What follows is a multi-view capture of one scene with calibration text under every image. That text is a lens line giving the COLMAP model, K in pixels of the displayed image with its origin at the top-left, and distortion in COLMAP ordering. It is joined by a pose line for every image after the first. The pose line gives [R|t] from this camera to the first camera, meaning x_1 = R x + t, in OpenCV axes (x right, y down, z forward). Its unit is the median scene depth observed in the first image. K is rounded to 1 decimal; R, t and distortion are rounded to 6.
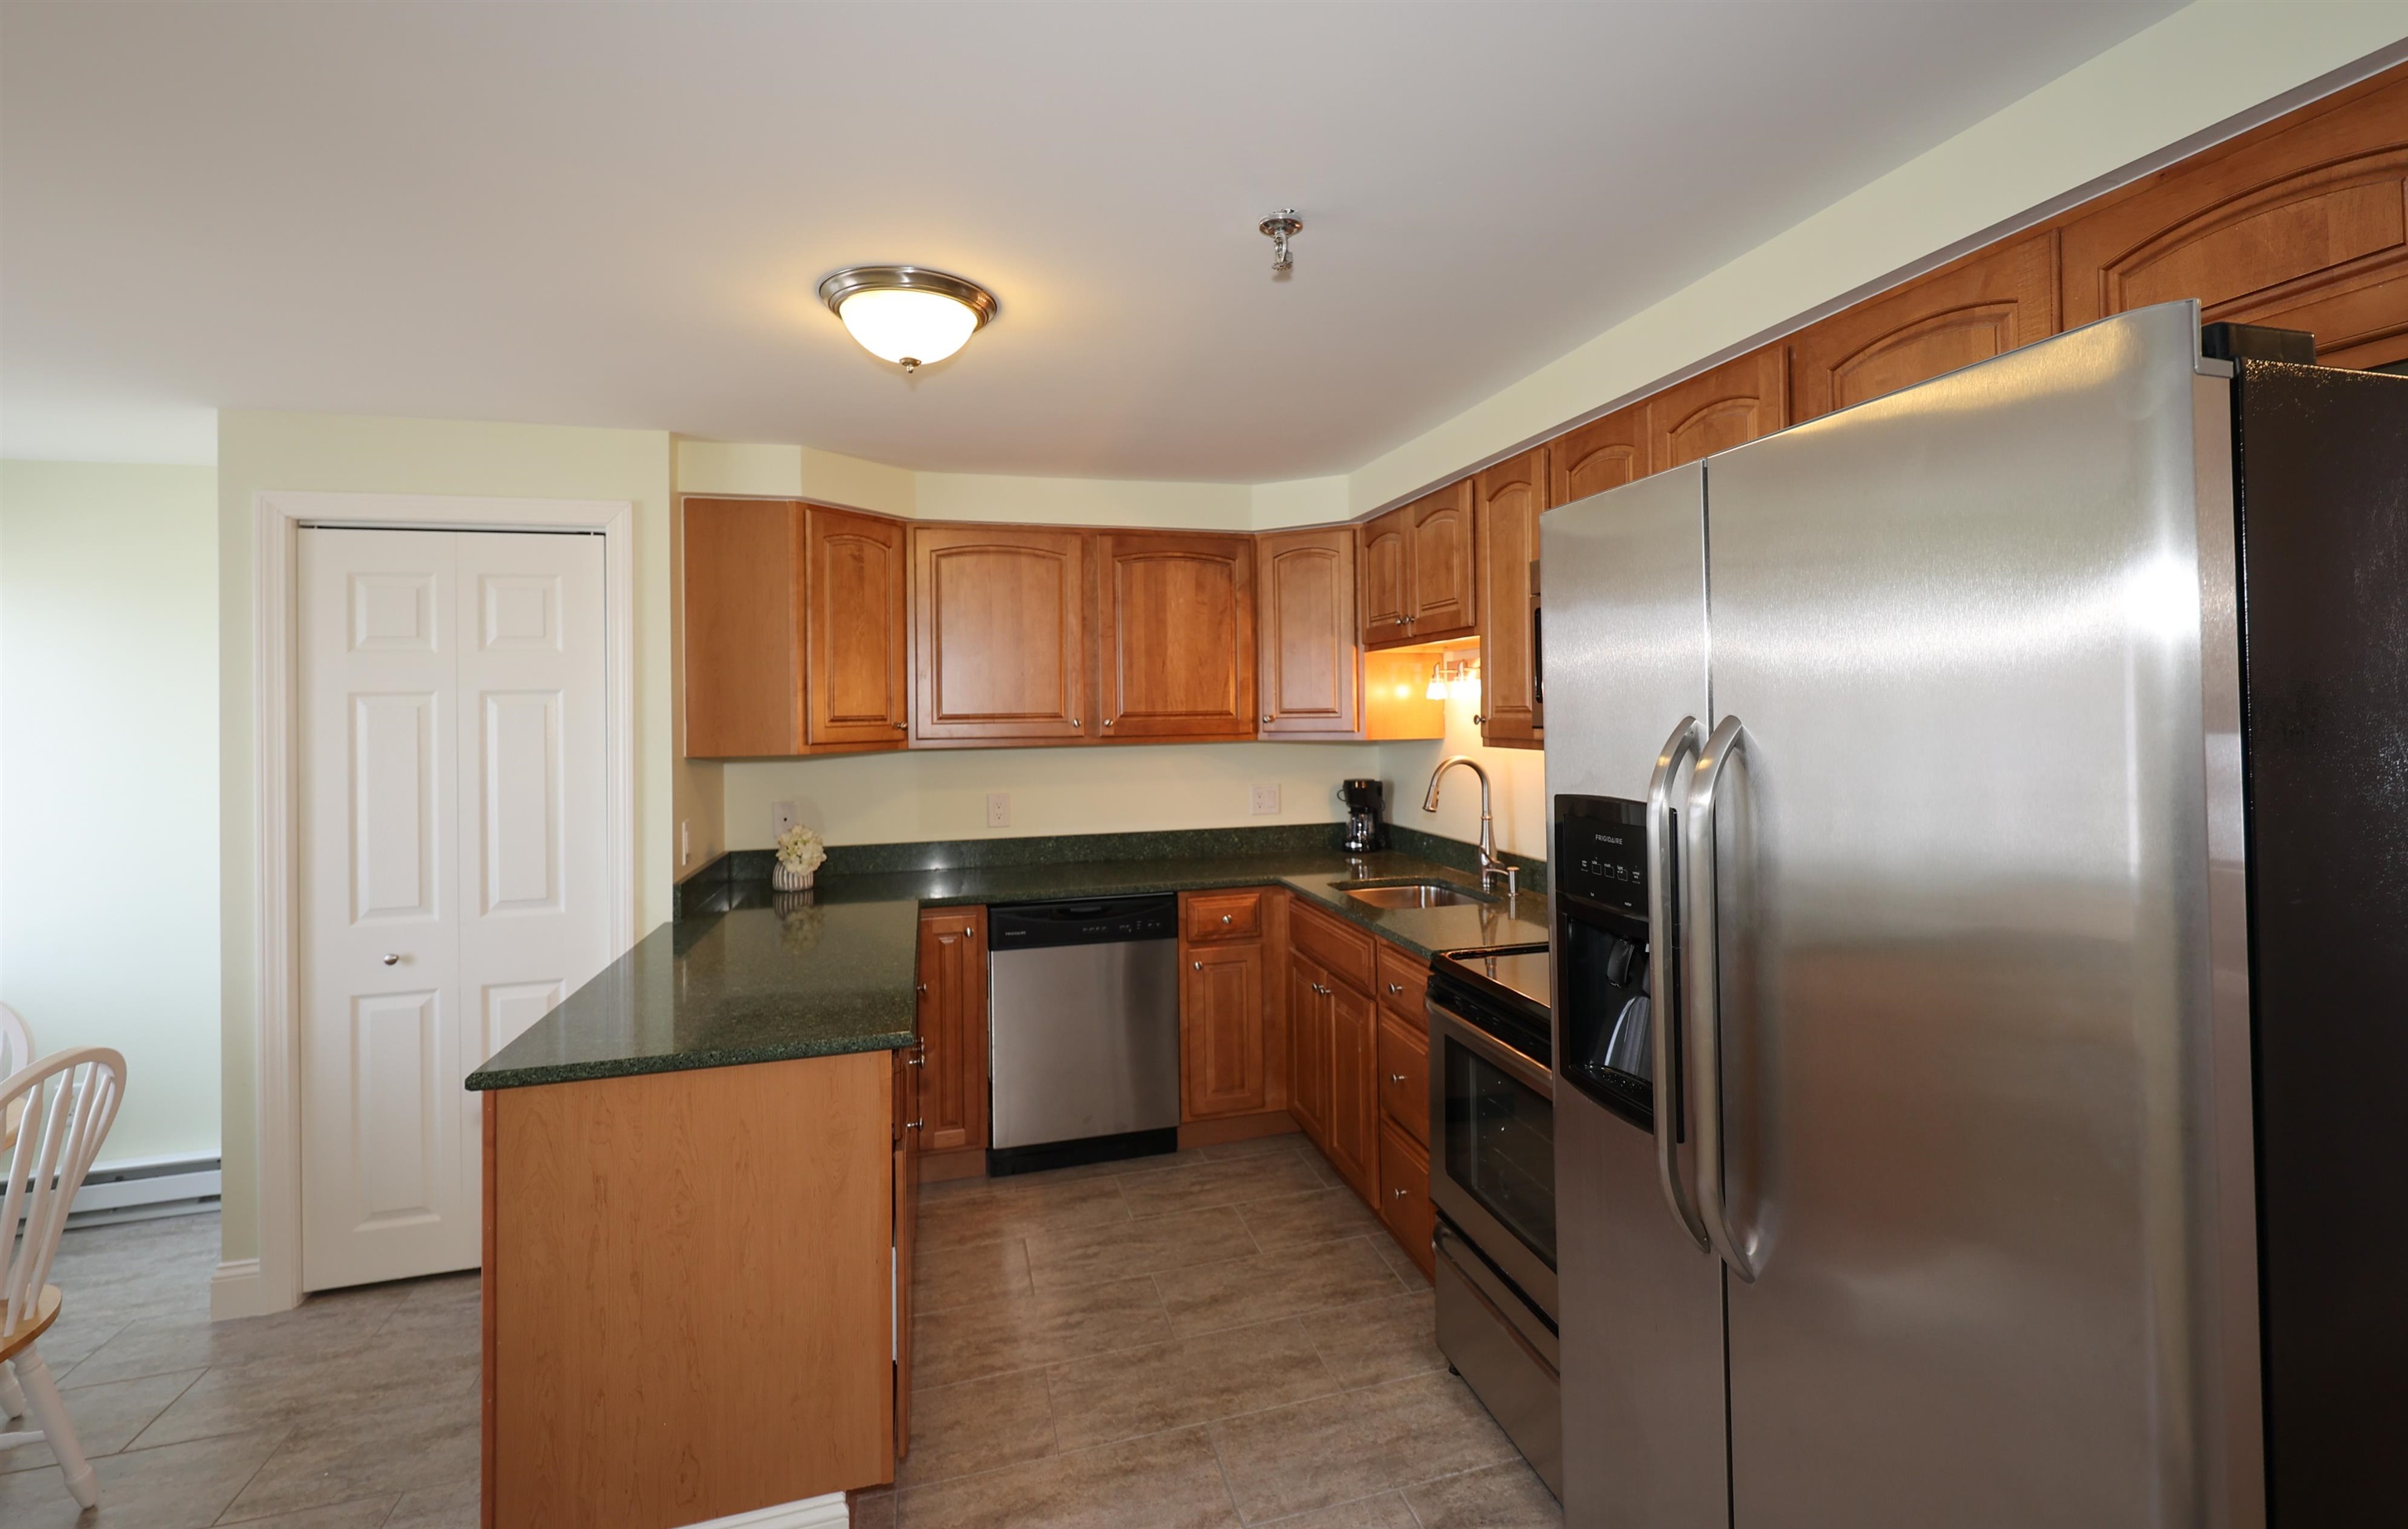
lens RADIAL K [[1078.9, 0, 1245.1], [0, 1078.9, 690.1], [0, 0, 1]] dist [-0.001733, 0.000340]
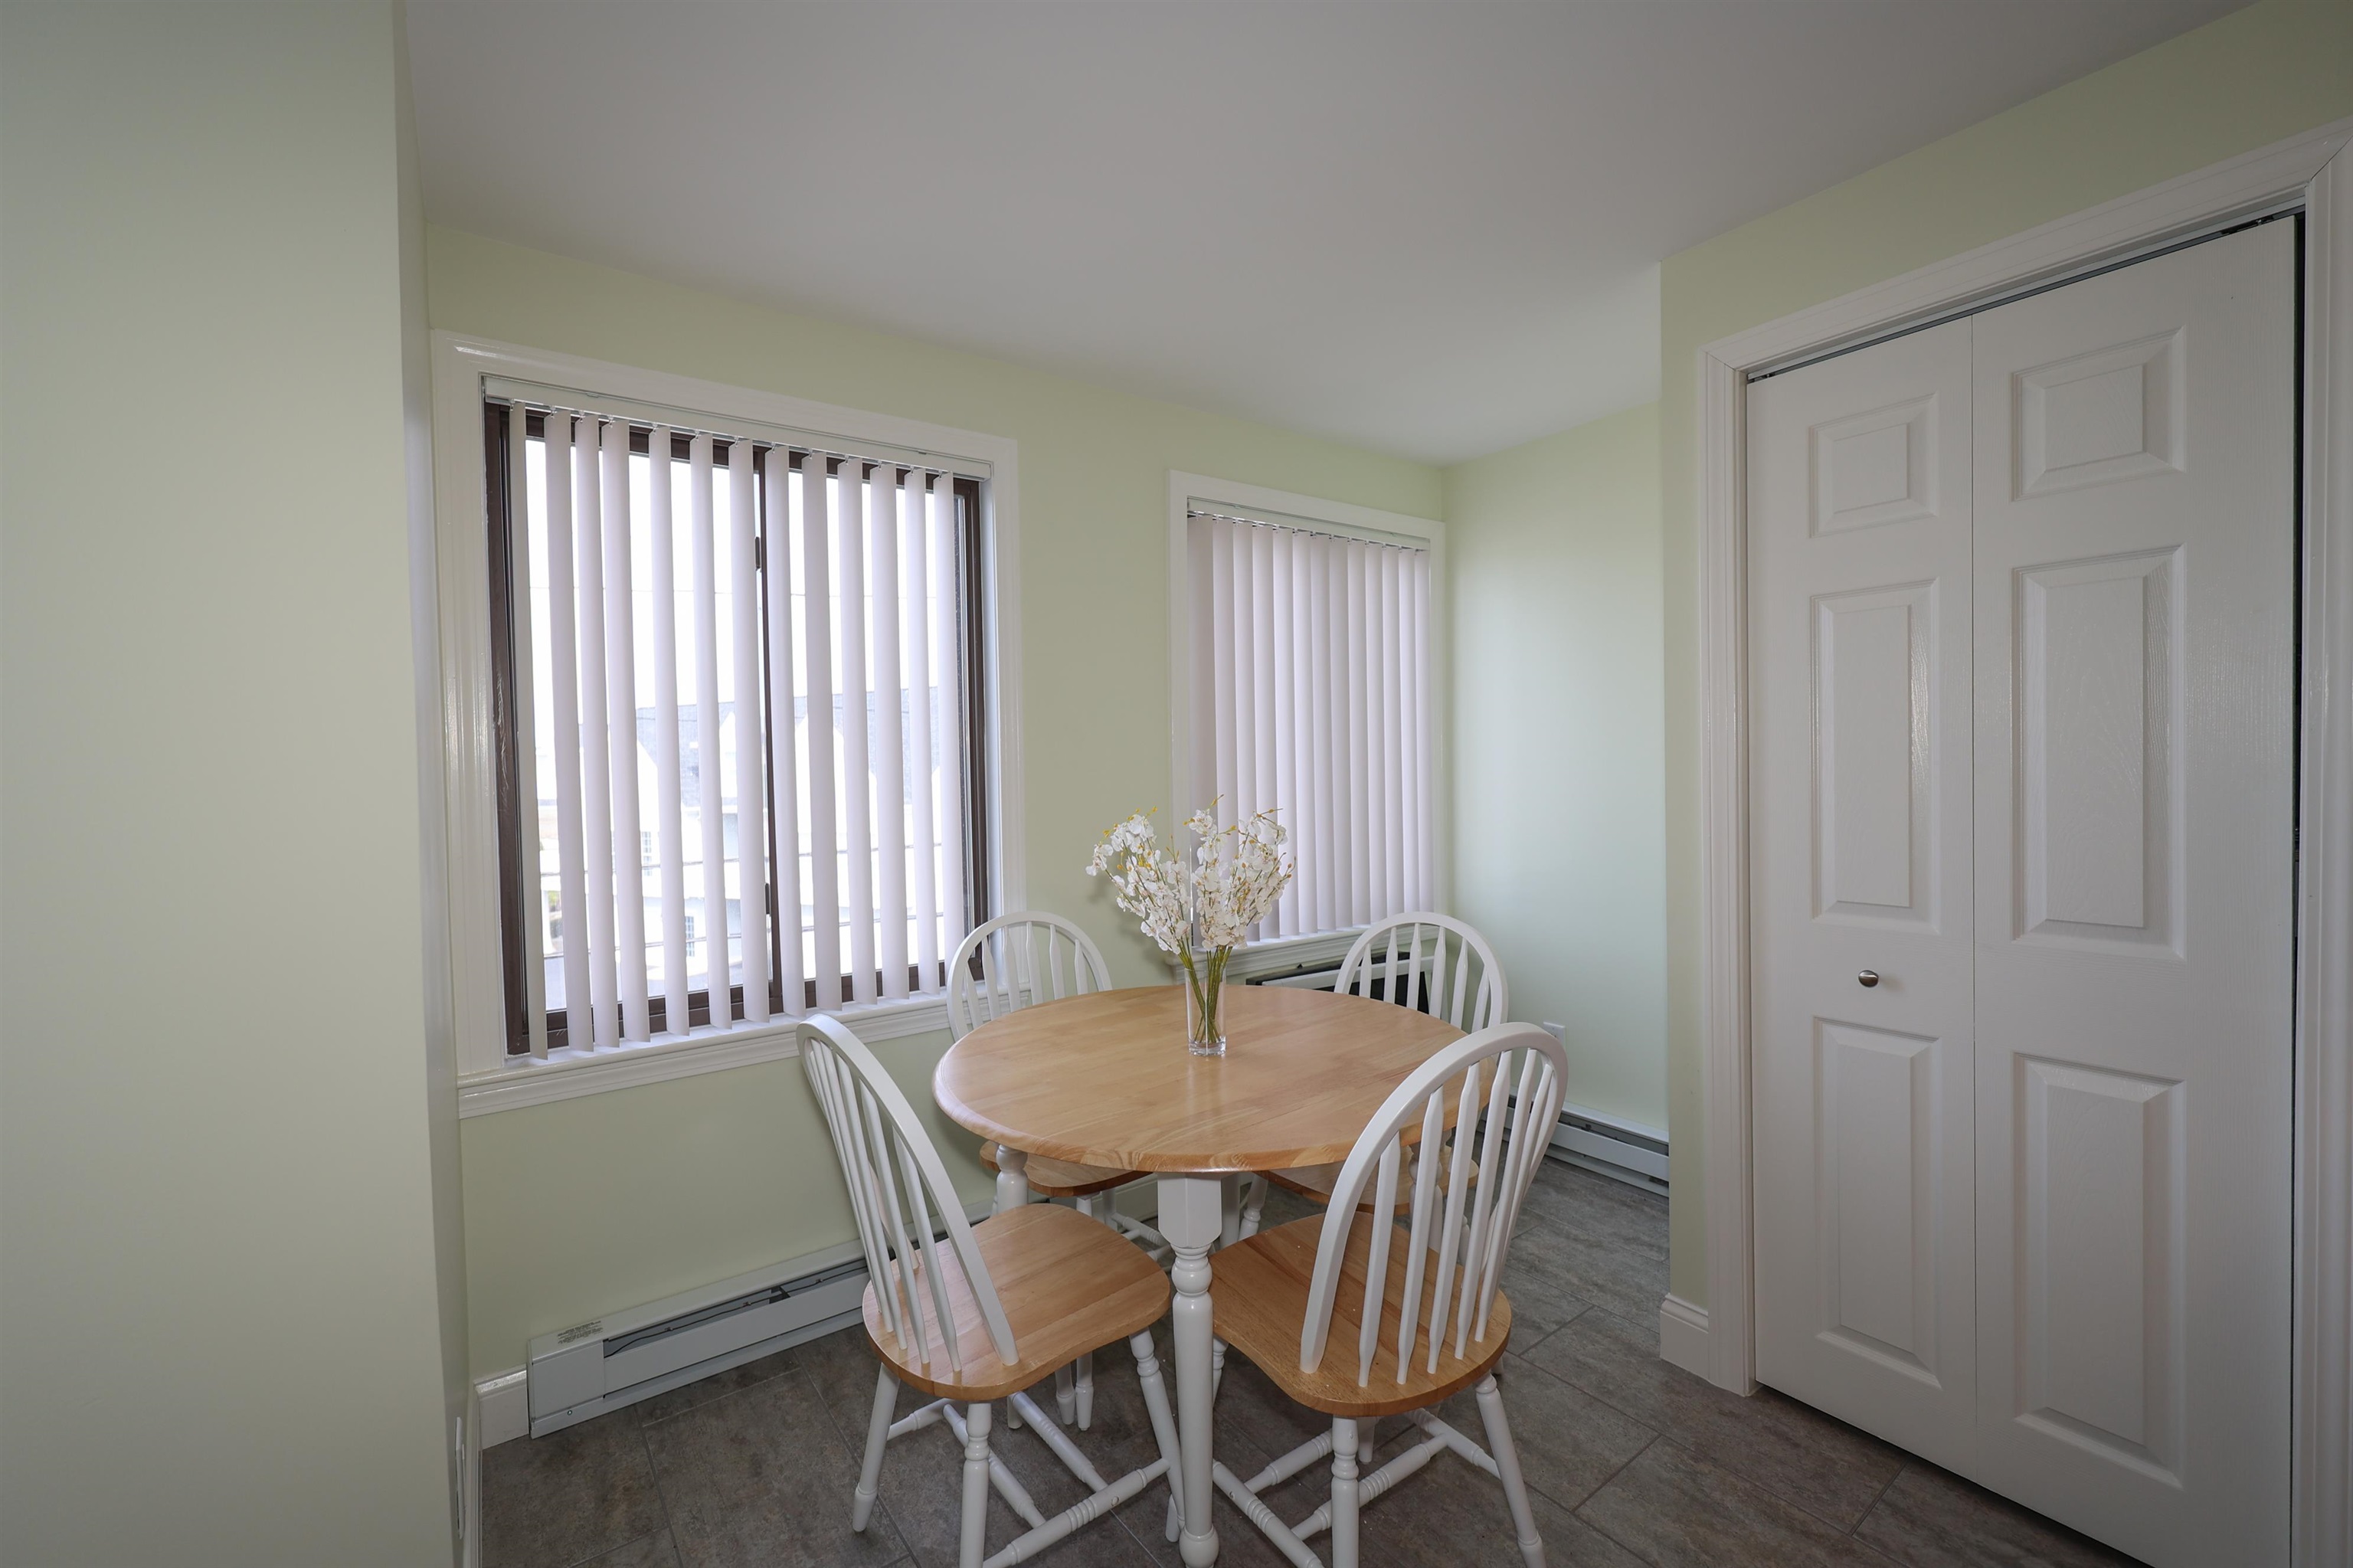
lens RADIAL K [[981.3, 0, 1181.4], [0, 981.3, 784.2], [0, 0, 1]] dist [0.002283, -0.000151]
pose [[0.346735, 0.027214, -0.937568, -0.310699], [0.026692, 0.998888, 0.038865, 0.078055], [0.937583, -0.038502, 0.345623, 0.326295]]
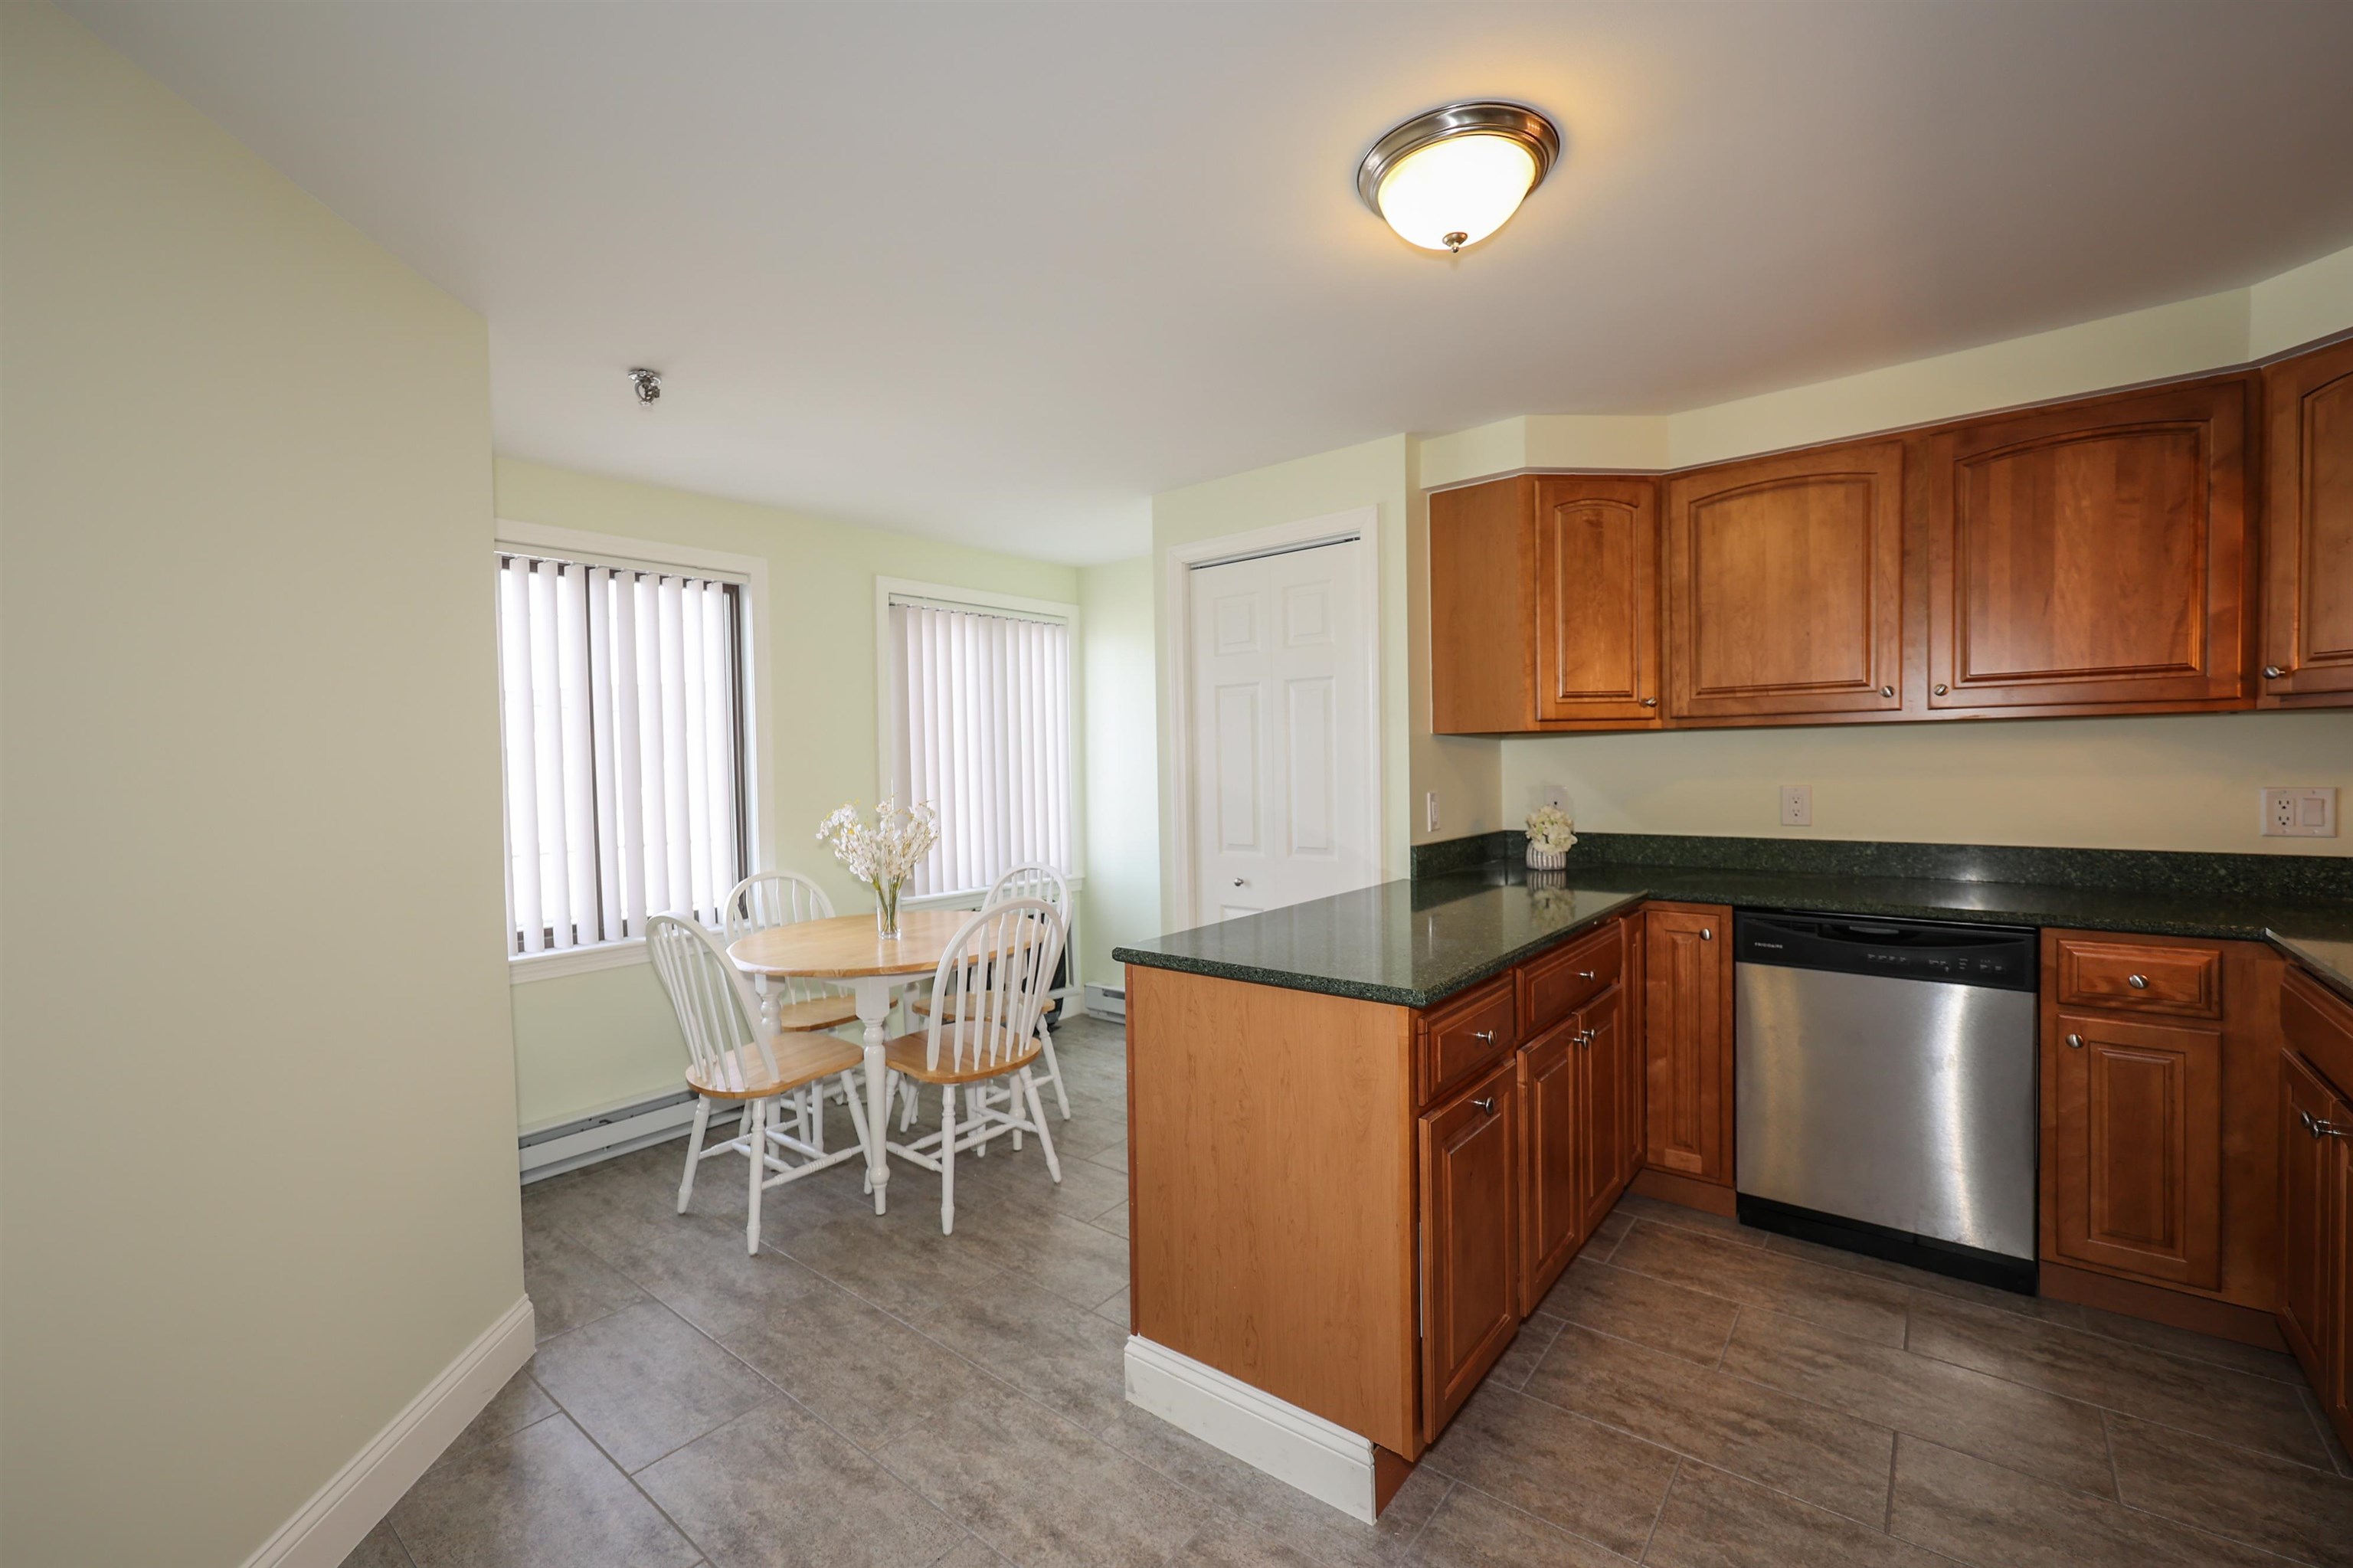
lens RADIAL K [[967.3, 0, 1179.8], [0, 967.3, 780.1], [0, 0, 1]] dist [-0.000294, 0.000307]
pose [[0.571446, 0.023416, -0.820306, 0.136001], [0.023382, 0.998722, 0.044797, 0.056841], [0.820307, -0.044780, 0.570168, 0.218835]]
